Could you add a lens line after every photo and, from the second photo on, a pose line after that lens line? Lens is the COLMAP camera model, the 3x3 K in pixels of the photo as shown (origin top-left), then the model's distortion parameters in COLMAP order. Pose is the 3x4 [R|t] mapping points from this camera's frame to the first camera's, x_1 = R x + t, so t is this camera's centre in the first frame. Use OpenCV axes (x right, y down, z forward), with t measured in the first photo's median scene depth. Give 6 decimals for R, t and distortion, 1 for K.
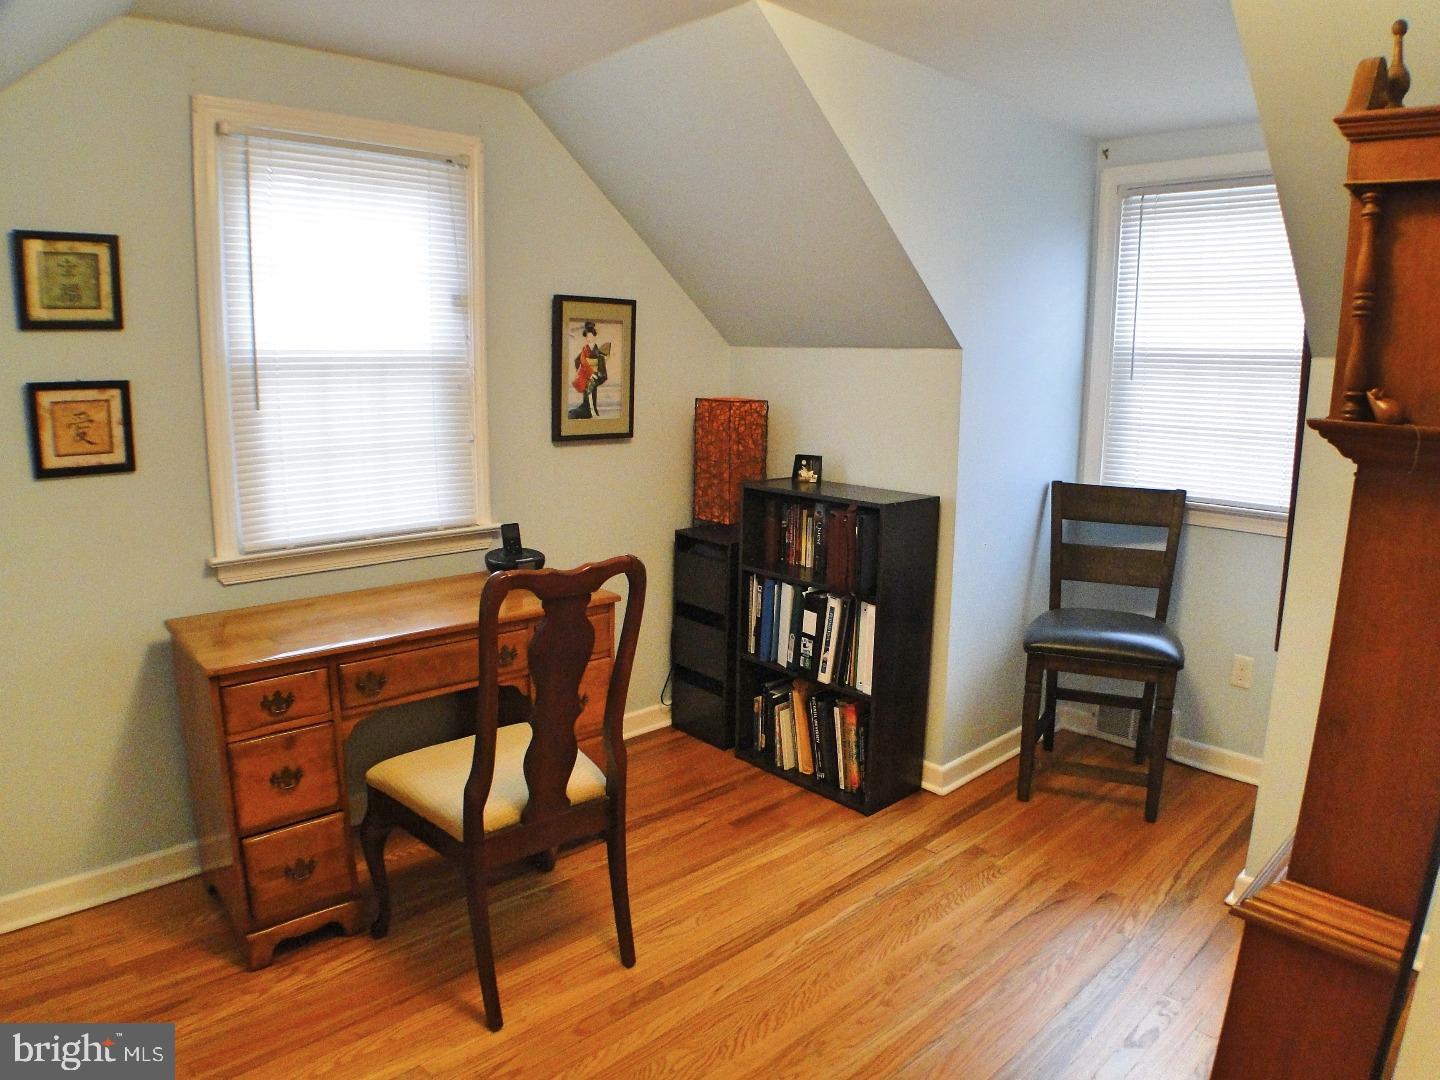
lens RADIAL K [[938.4, 0, 728.0], [0, 938.4, 537.0], [0, 0, 1]] dist [-0.122989, 0.026806]
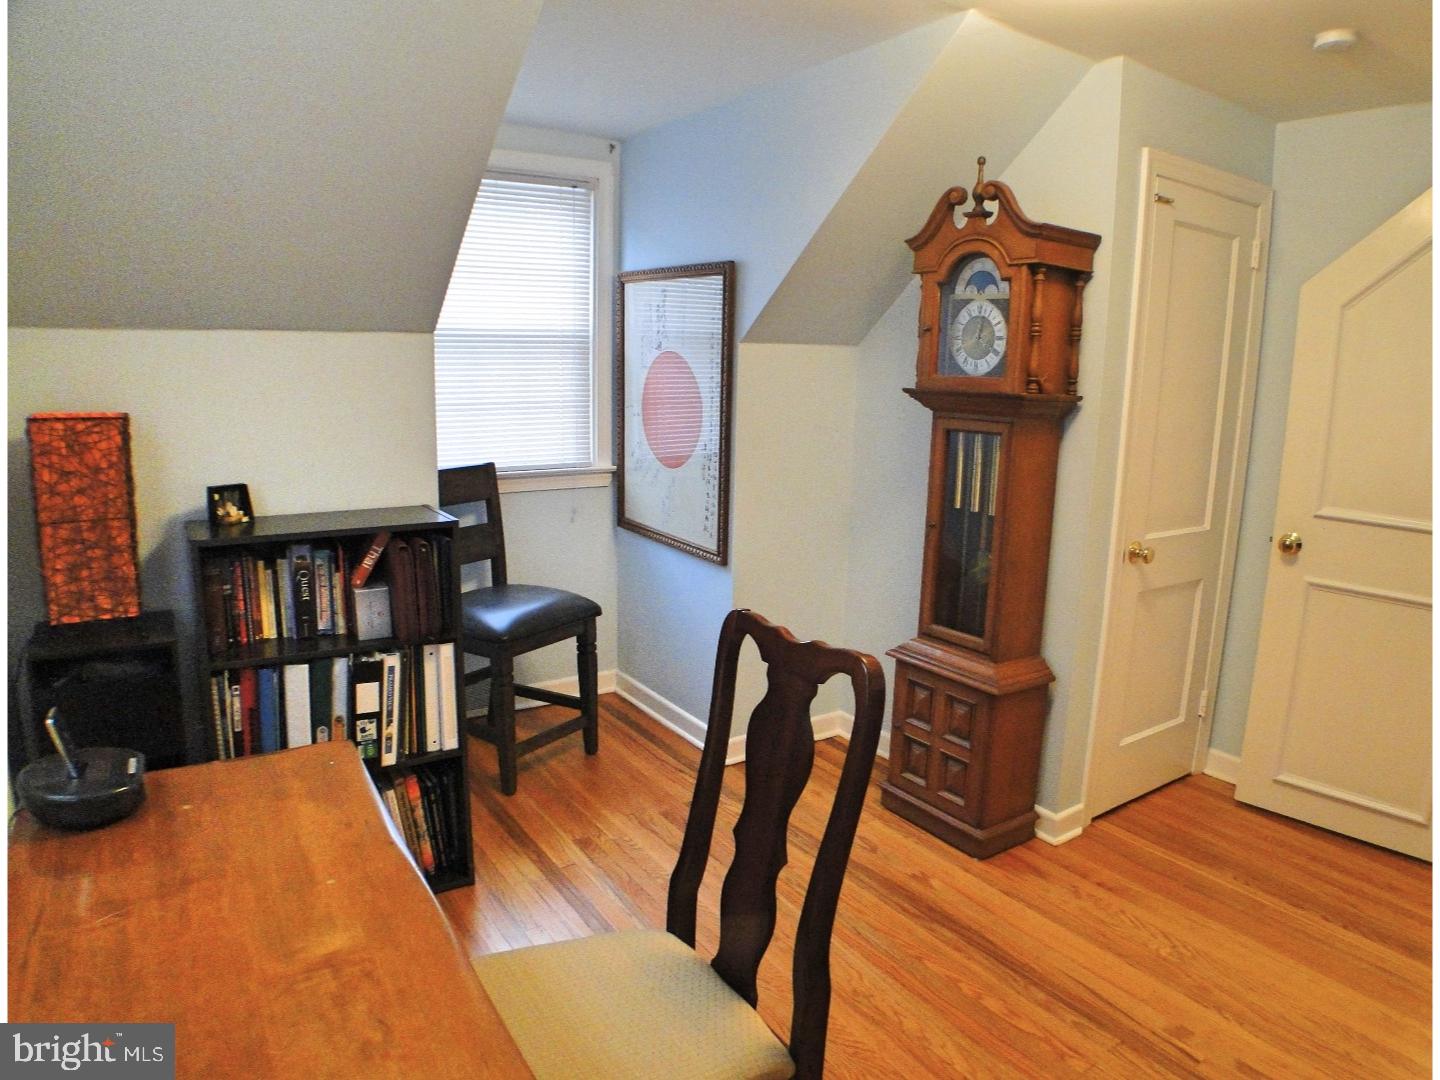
lens RADIAL K [[938.4, 0, 728.0], [0, 938.4, 537.0], [0, 0, 1]] dist [-0.122989, 0.026806]
pose [[0.165733, -0.195576, 0.966583, -0.570189], [0.159904, 0.972497, 0.169355, -0.116748], [-0.973120, 0.126492, 0.192448, 0.574001]]
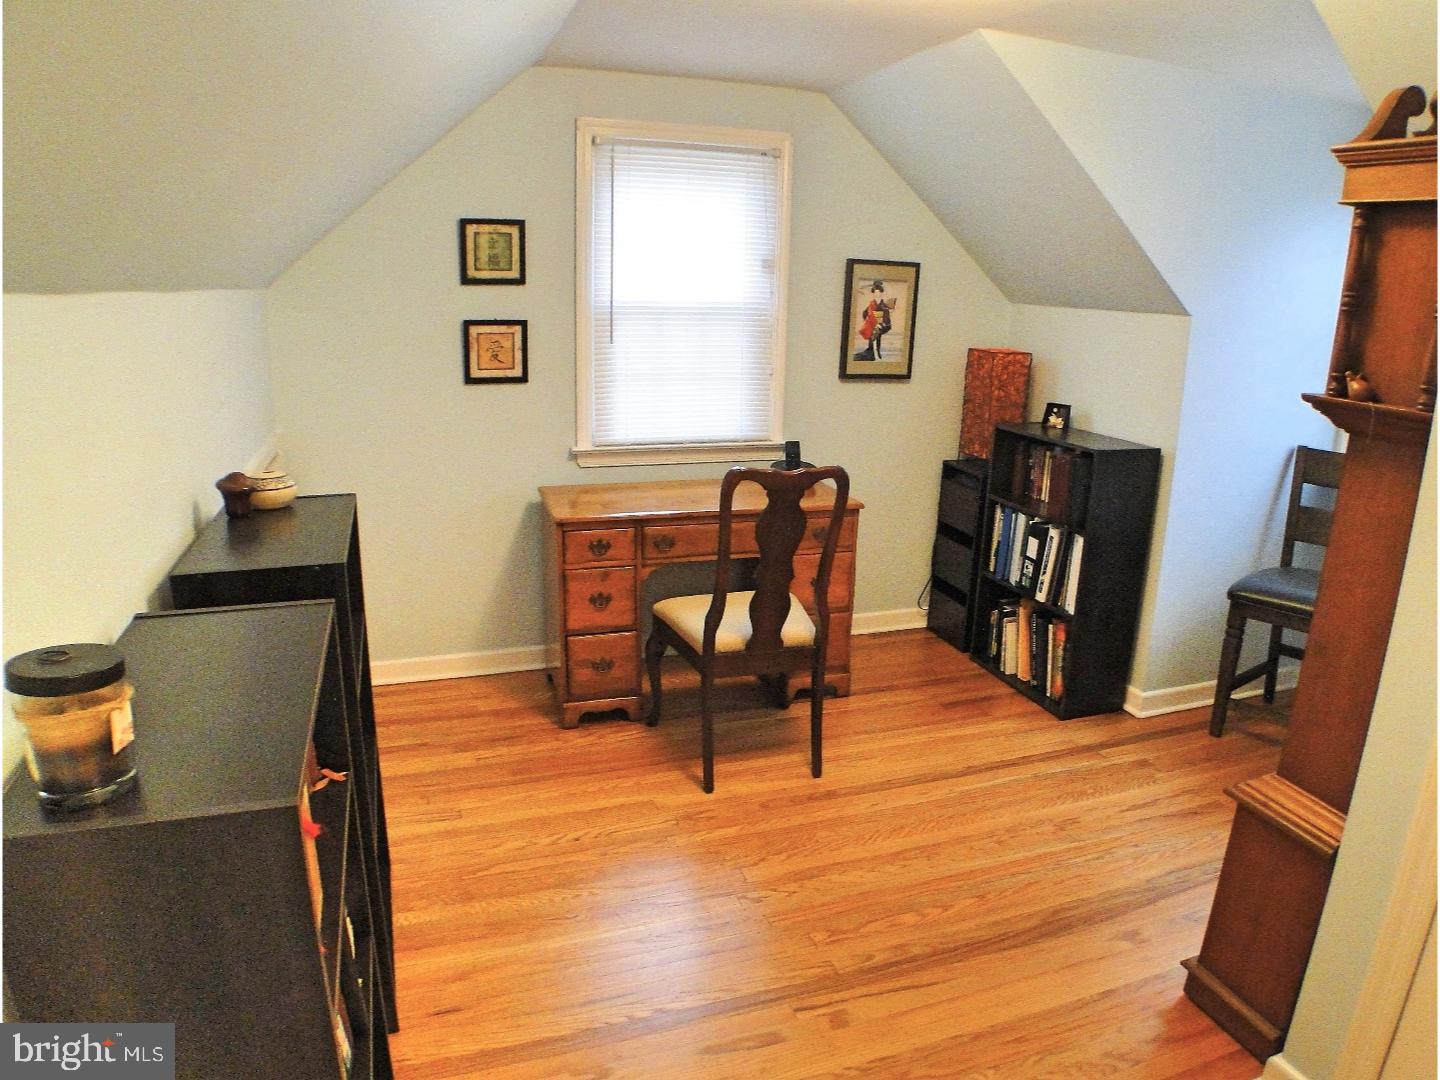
lens RADIAL K [[938.4, 0, 728.0], [0, 938.4, 537.0], [0, 0, 1]] dist [-0.122989, 0.026806]
pose [[0.912085, 0.115024, -0.393536, 0.198568], [-0.087959, 0.992388, 0.086199, 0.012772], [0.400455, -0.044005, 0.915259, -0.206255]]
